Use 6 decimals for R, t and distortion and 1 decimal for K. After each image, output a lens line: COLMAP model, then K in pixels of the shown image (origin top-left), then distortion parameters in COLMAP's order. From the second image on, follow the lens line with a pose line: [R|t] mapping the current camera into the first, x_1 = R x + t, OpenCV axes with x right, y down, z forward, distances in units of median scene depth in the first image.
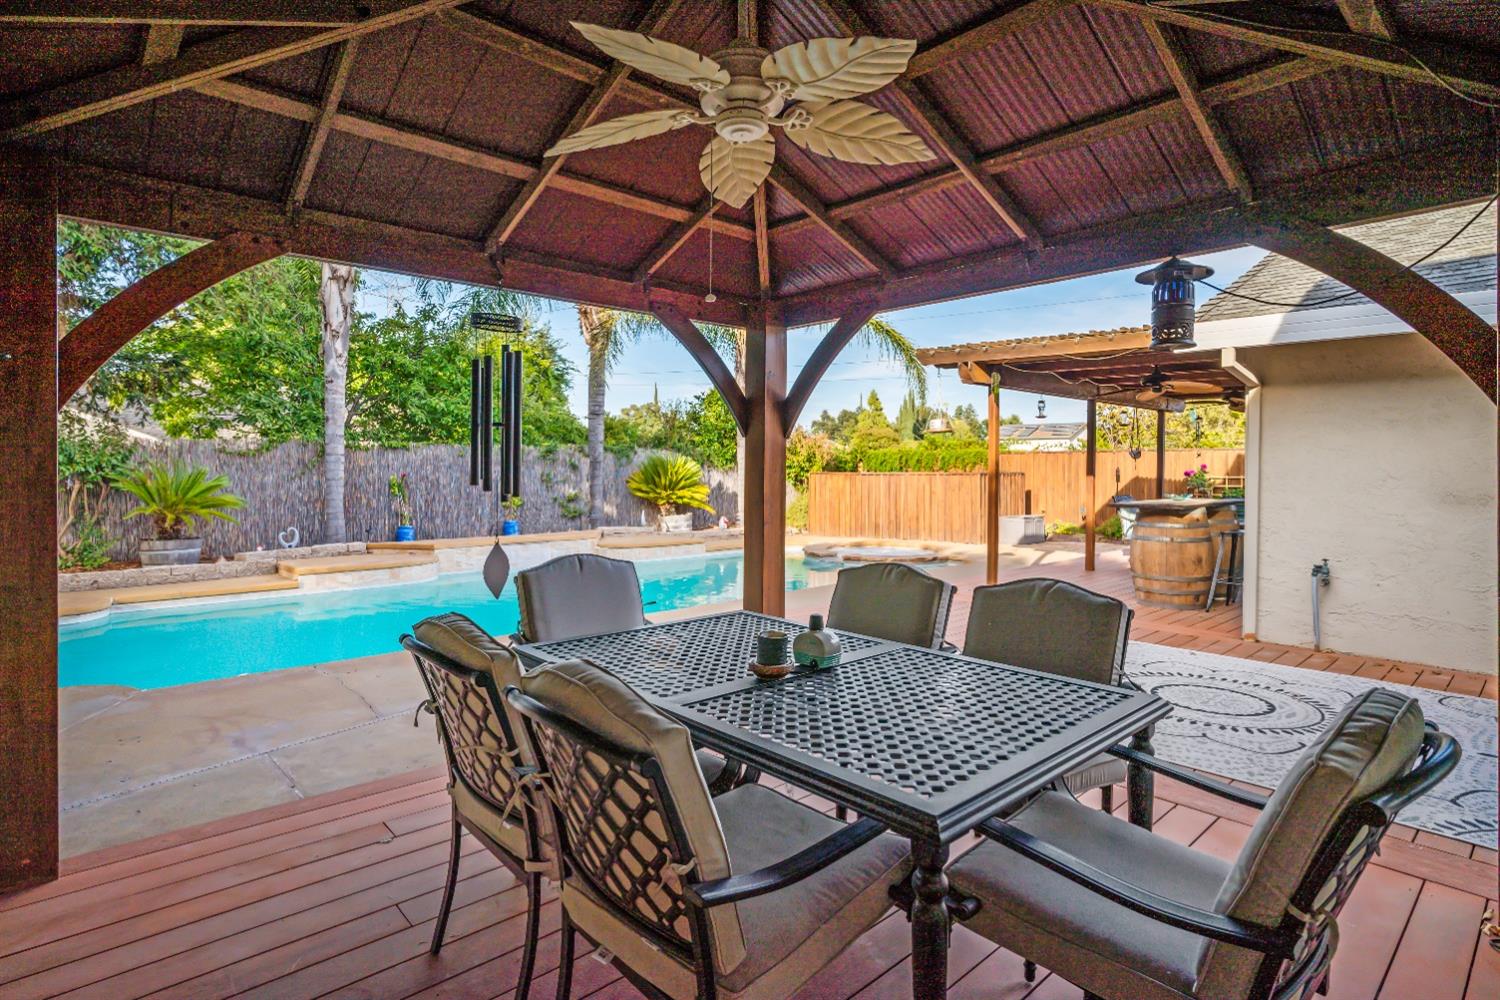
lens RADIAL K [[771.1, 0, 748.3], [0, 771.1, 459.4], [0, 0, 1]] dist [-0.001260, 0.000248]
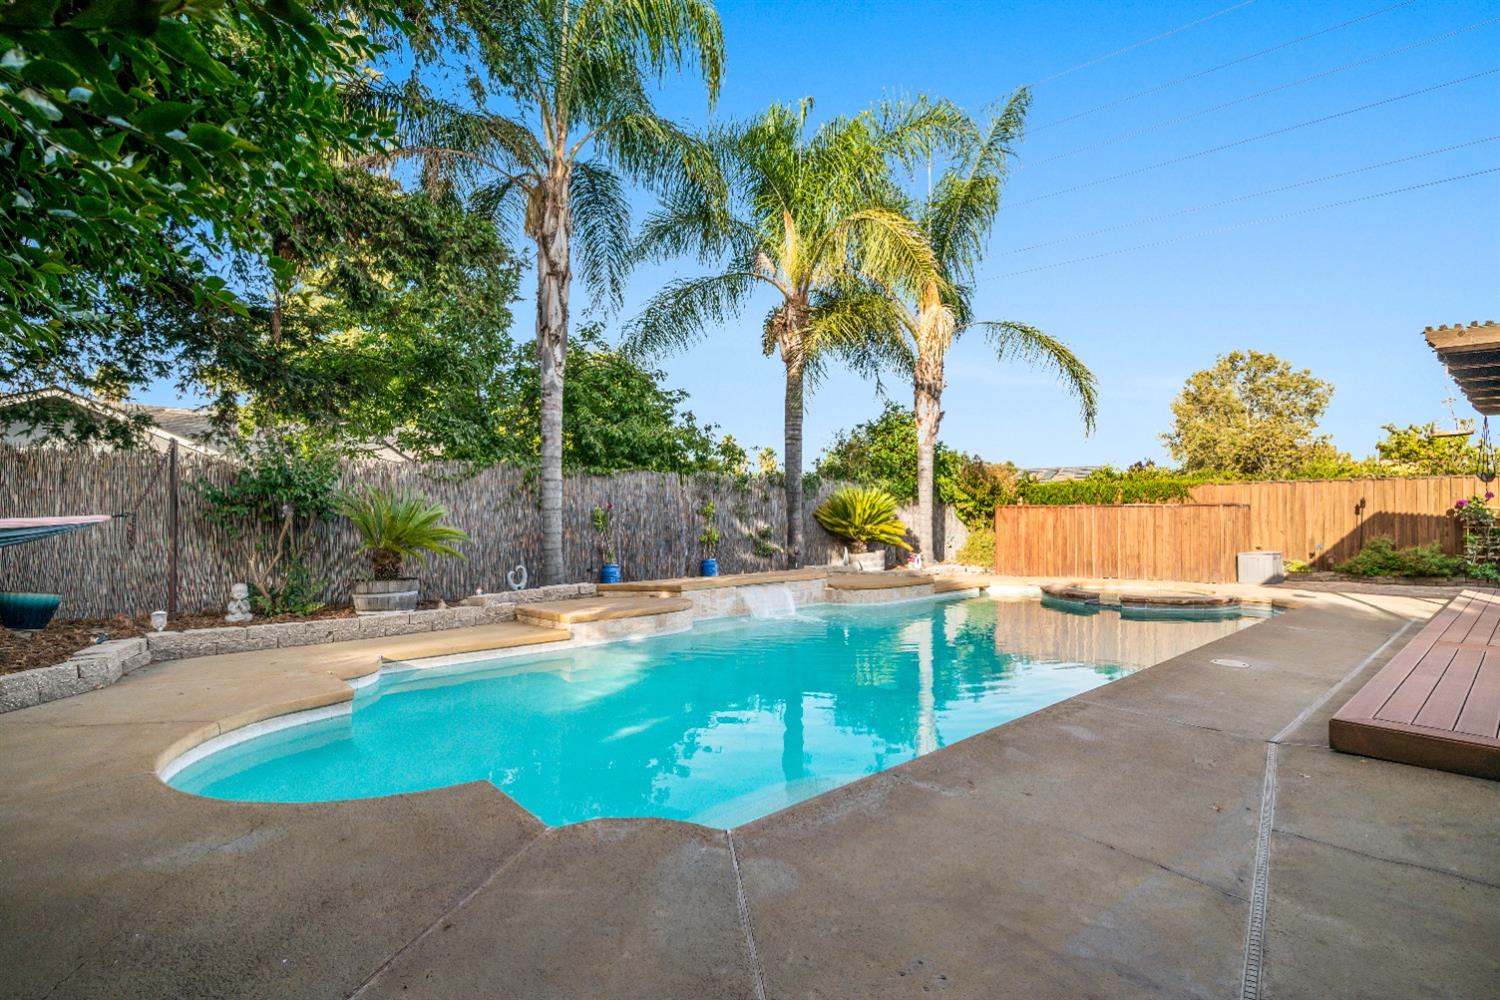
lens RADIAL K [[723.7, 0, 746.8], [0, 723.7, 510.7], [0, 0, 1]] dist [-0.005806, 0.002309]
pose [[0.999996, -0.001378, -0.002493, -0.321469], [0.001400, 0.999959, 0.008920, 0.020370], [0.002480, -0.008924, 0.999957, 0.199980]]
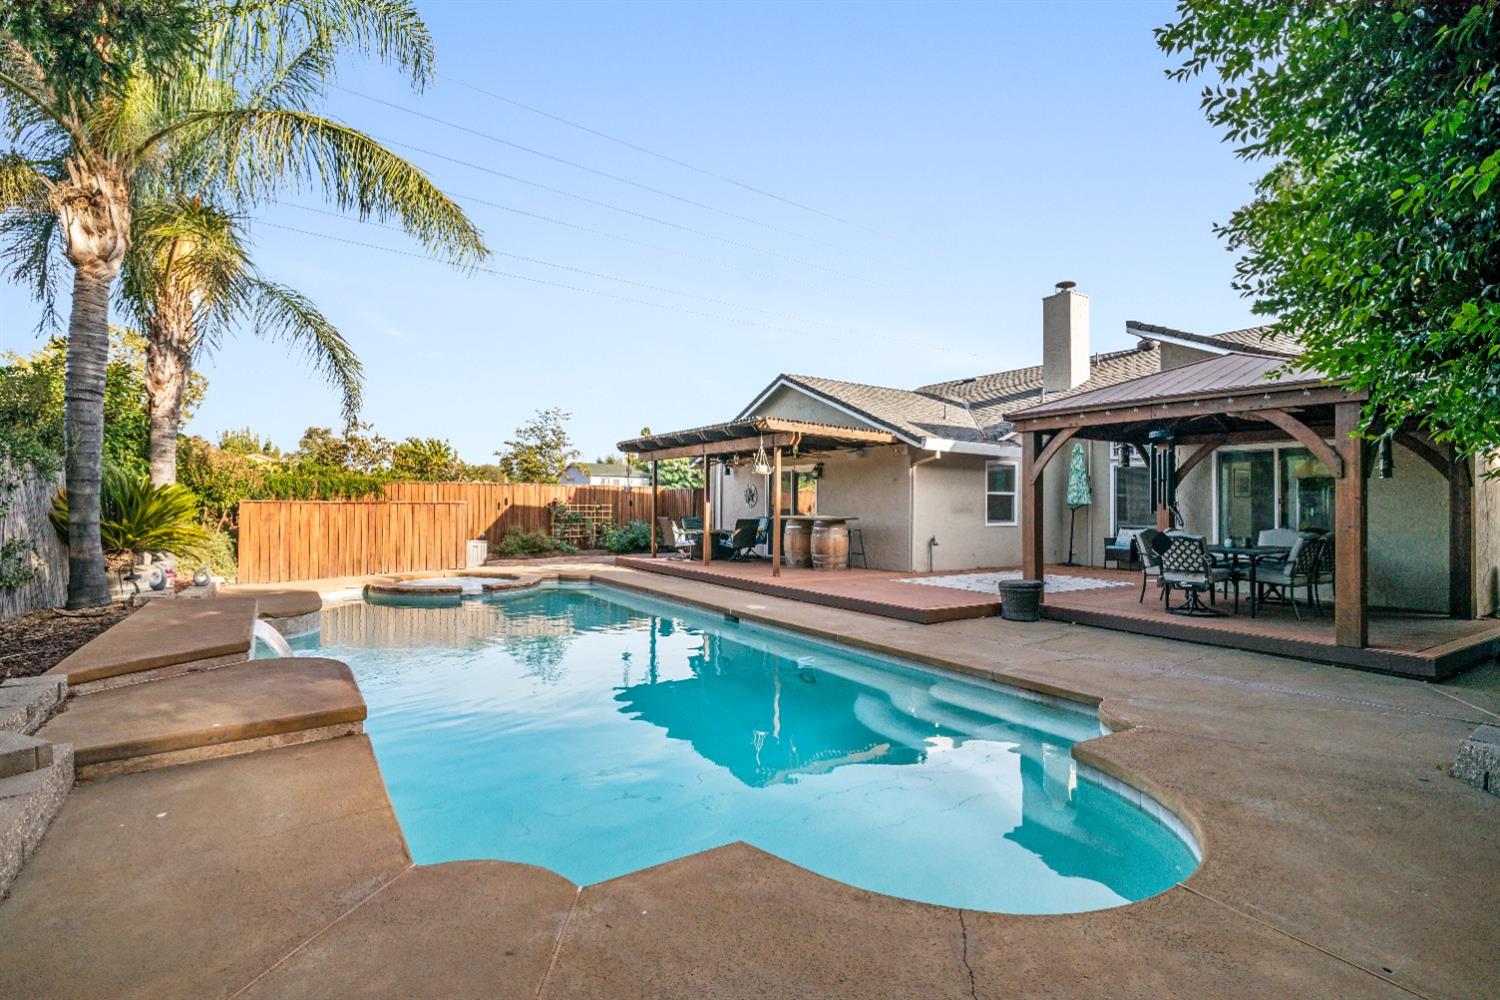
lens RADIAL K [[723.7, 0, 748.0], [0, 723.7, 497.8], [0, 0, 1]] dist [-0.005806, 0.002309]
pose [[0.164520, 0.004798, 0.986362, -0.788683], [-0.012048, 0.999923, -0.002854, 0.010562], [-0.986300, -0.011414, 0.164566, 0.573345]]
